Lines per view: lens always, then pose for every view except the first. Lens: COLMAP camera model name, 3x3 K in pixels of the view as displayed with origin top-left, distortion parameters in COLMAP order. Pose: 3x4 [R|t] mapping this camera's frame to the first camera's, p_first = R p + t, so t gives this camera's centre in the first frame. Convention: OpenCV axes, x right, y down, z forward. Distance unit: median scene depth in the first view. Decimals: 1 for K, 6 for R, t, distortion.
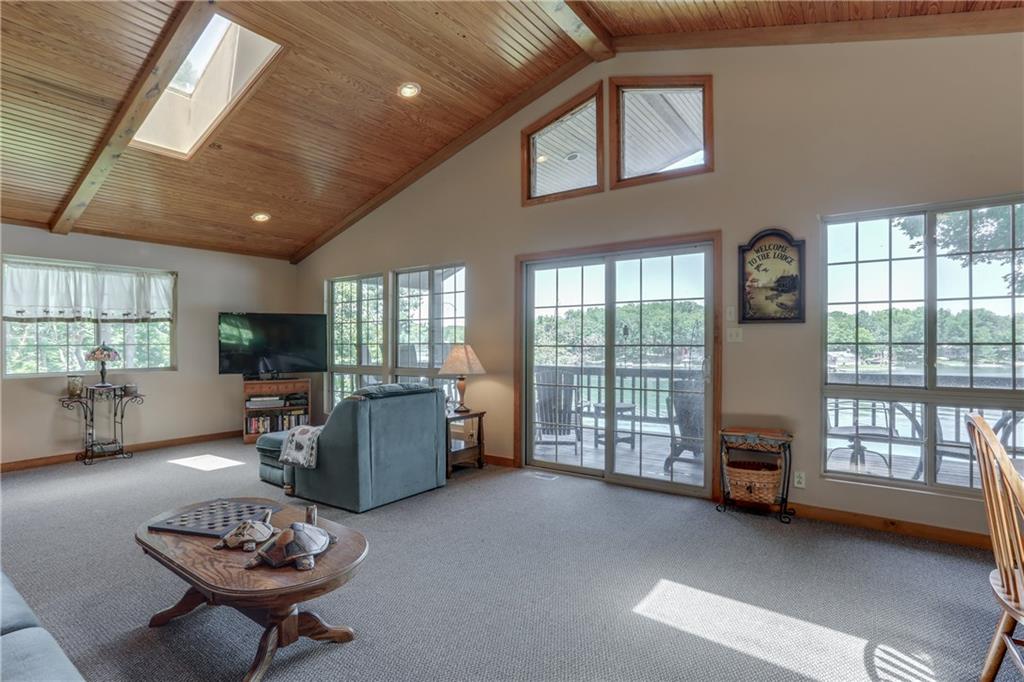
lens RADIAL K [[507.1, 0, 519.3], [0, 507.1, 344.0], [0, 0, 1]] dist [-0.040432, 0.013656]
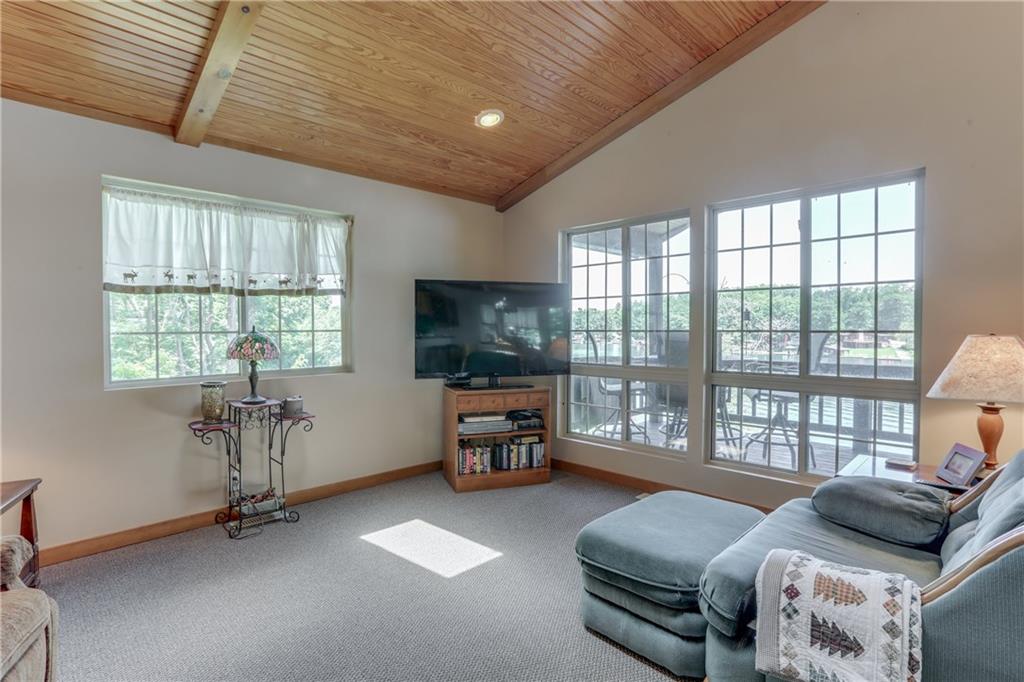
lens RADIAL K [[507.1, 0, 517.4], [0, 507.1, 338.4], [0, 0, 1]] dist [-0.040432, 0.013656]
pose [[0.985876, 0.005940, -0.167373, -0.418522], [-0.002998, 0.999837, 0.017825, -0.001823], [0.167452, -0.017072, 0.985732, 0.451648]]
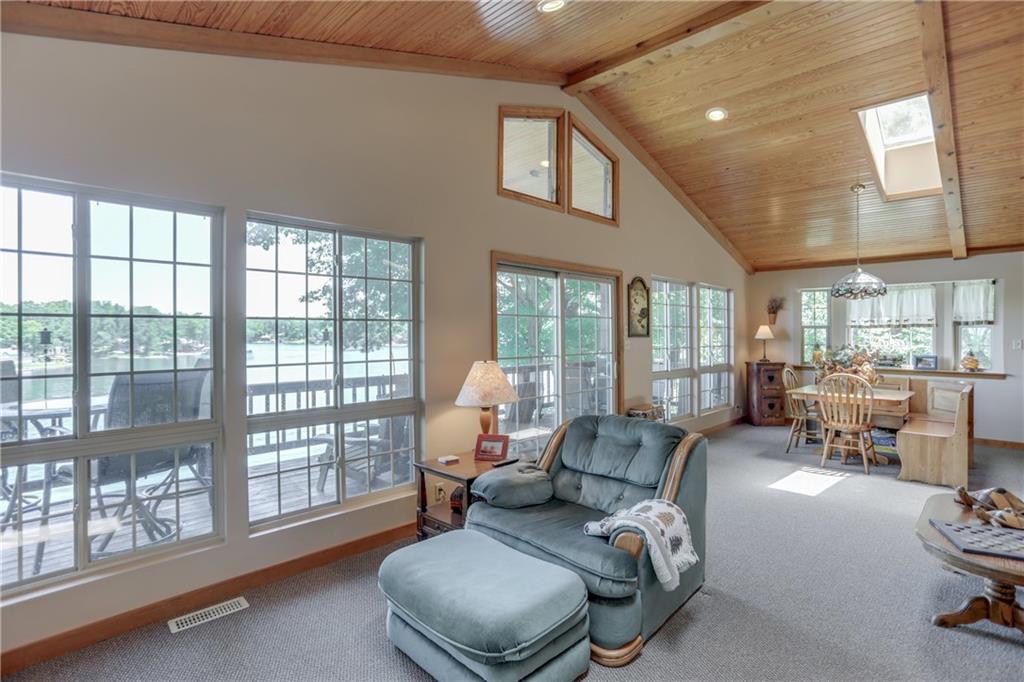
lens RADIAL K [[507.1, 0, 495.1], [0, 507.1, 336.3], [0, 0, 1]] dist [-0.040432, 0.013656]
pose [[0.191443, 0.001059, 0.981503, -0.613474], [0.000853, 0.999999, -0.001245, -0.023748], [-0.981503, 0.001076, 0.191442, 0.623472]]
